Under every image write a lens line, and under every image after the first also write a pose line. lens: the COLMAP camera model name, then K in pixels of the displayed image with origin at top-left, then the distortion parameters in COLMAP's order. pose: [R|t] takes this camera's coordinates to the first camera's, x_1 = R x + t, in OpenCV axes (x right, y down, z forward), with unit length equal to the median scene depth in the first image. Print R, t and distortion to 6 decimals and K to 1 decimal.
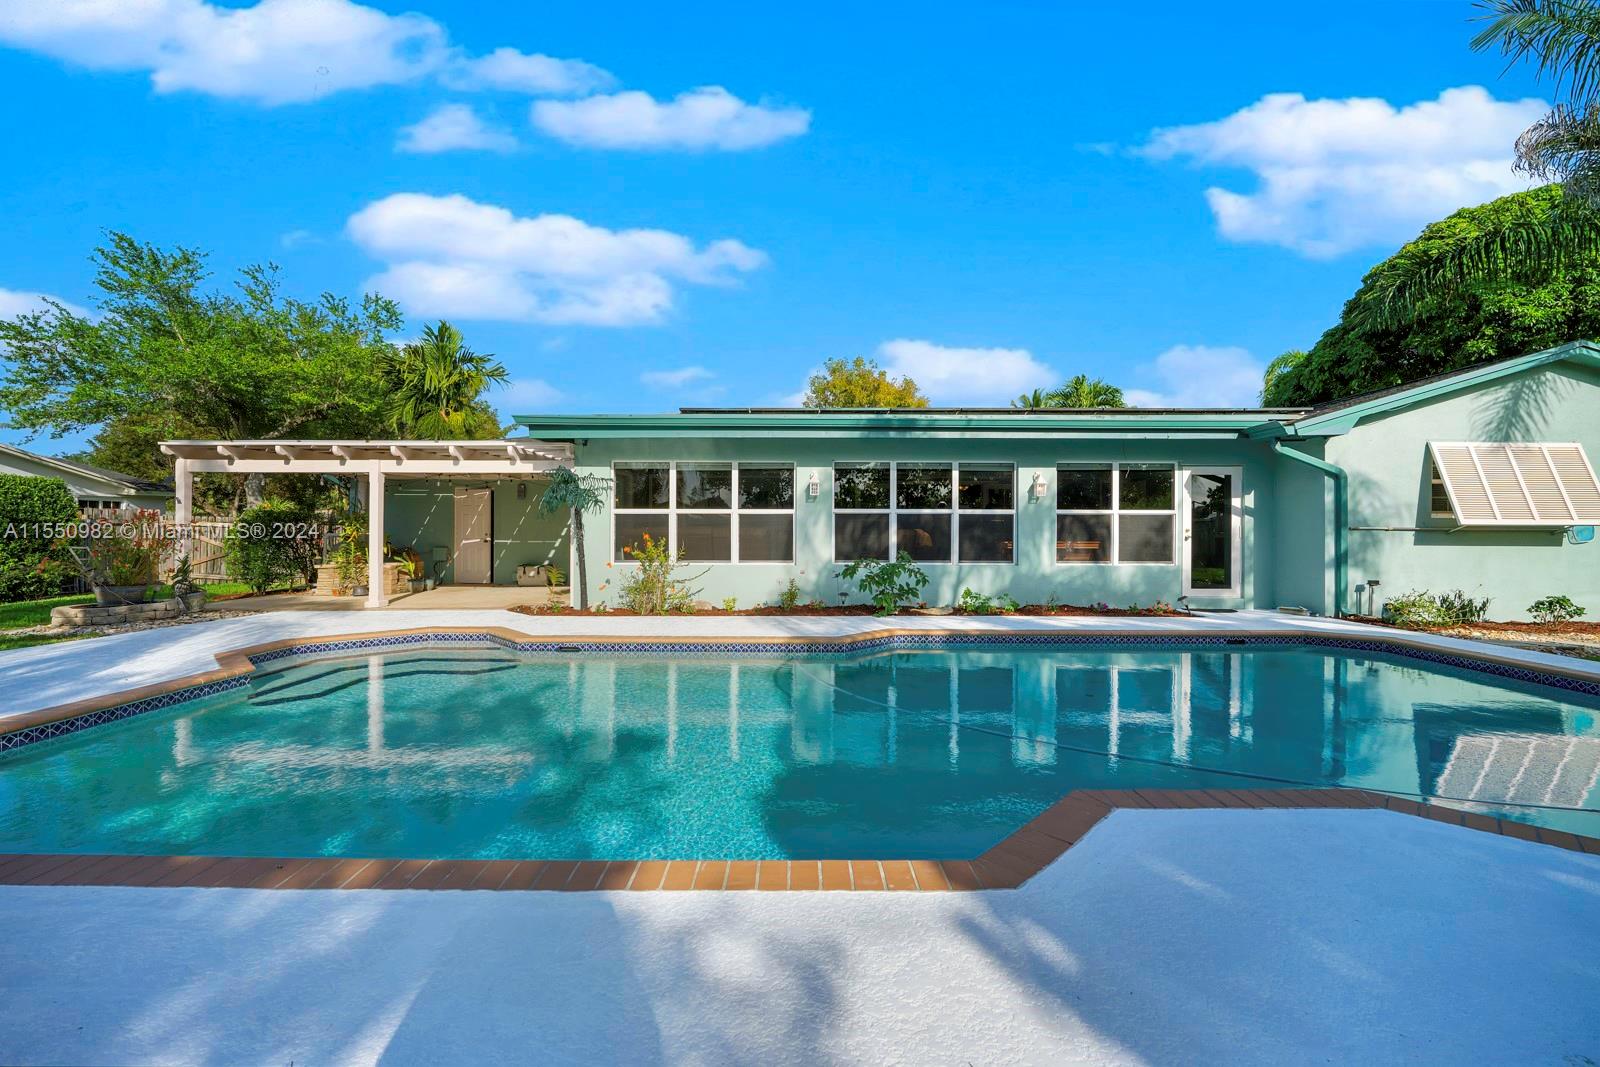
lens RADIAL K [[648.7, 0, 809.9], [0, 648.7, 532.2], [0, 0, 1]] dist [-0.011040, -0.000396]
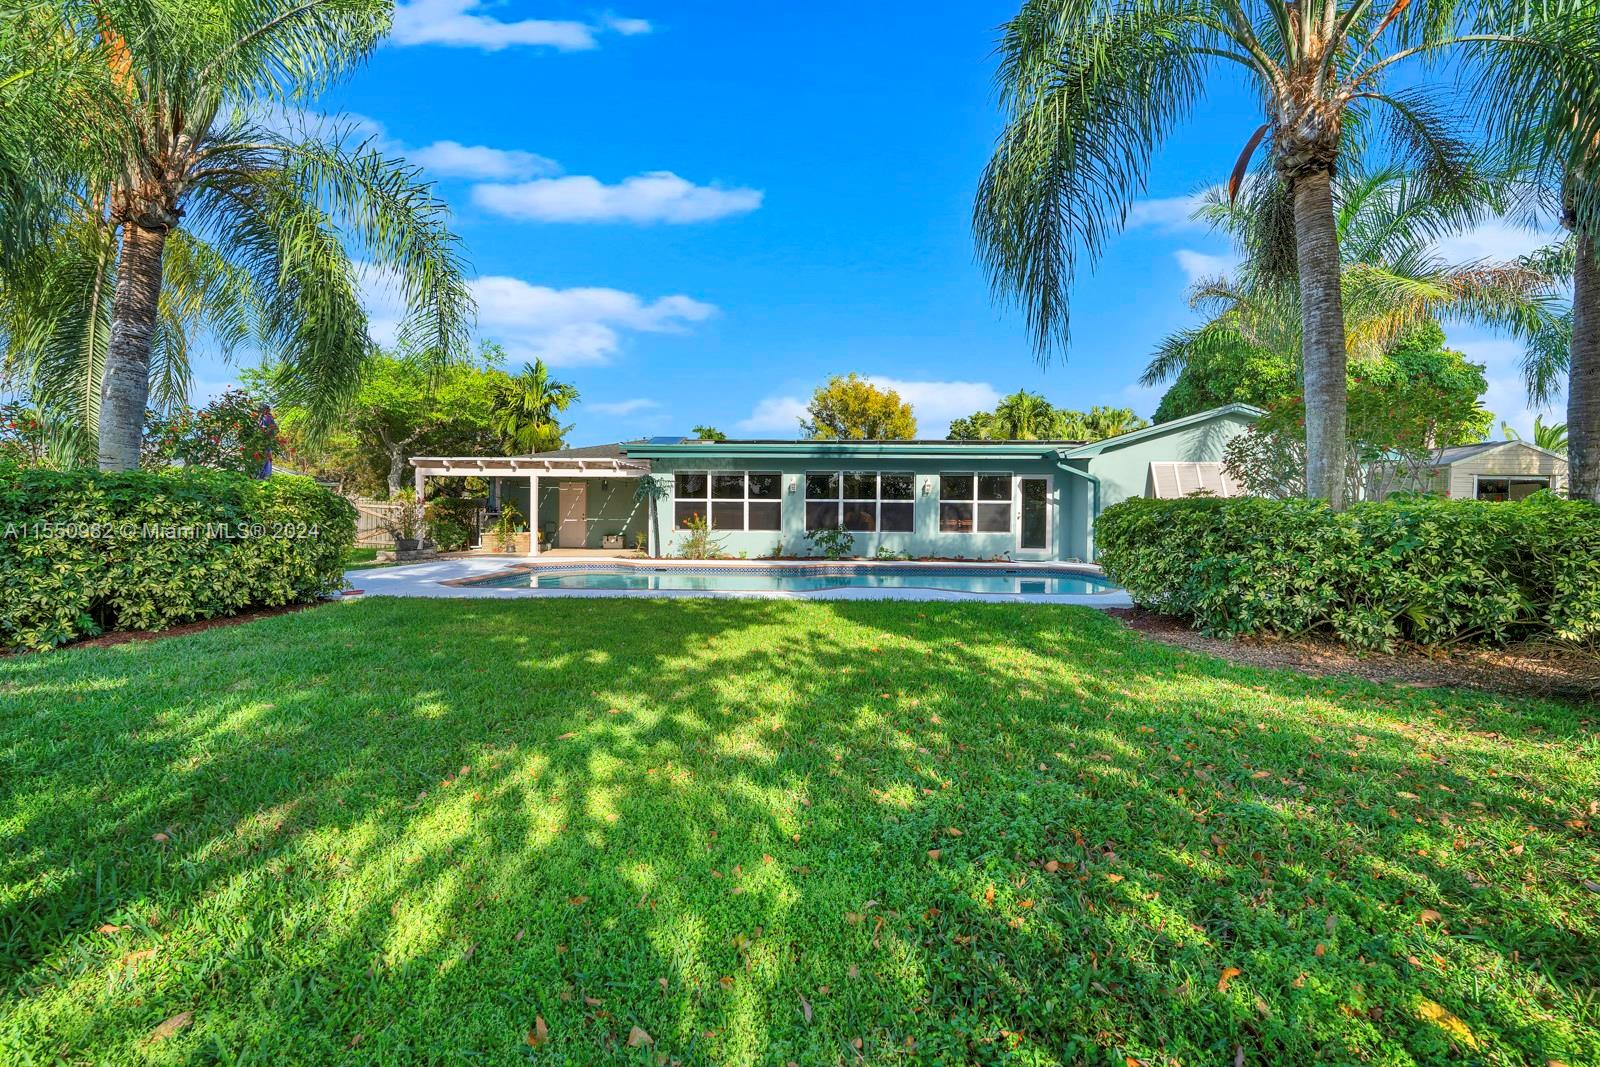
lens RADIAL K [[648.7, 0, 793.2], [0, 648.7, 535.6], [0, 0, 1]] dist [-0.011040, -0.000396]
pose [[0.998471, 0.007339, -0.054784, 0.098742], [-0.005858, 0.999615, 0.027138, 0.012723], [0.054962, -0.026776, 0.998129, -0.673000]]
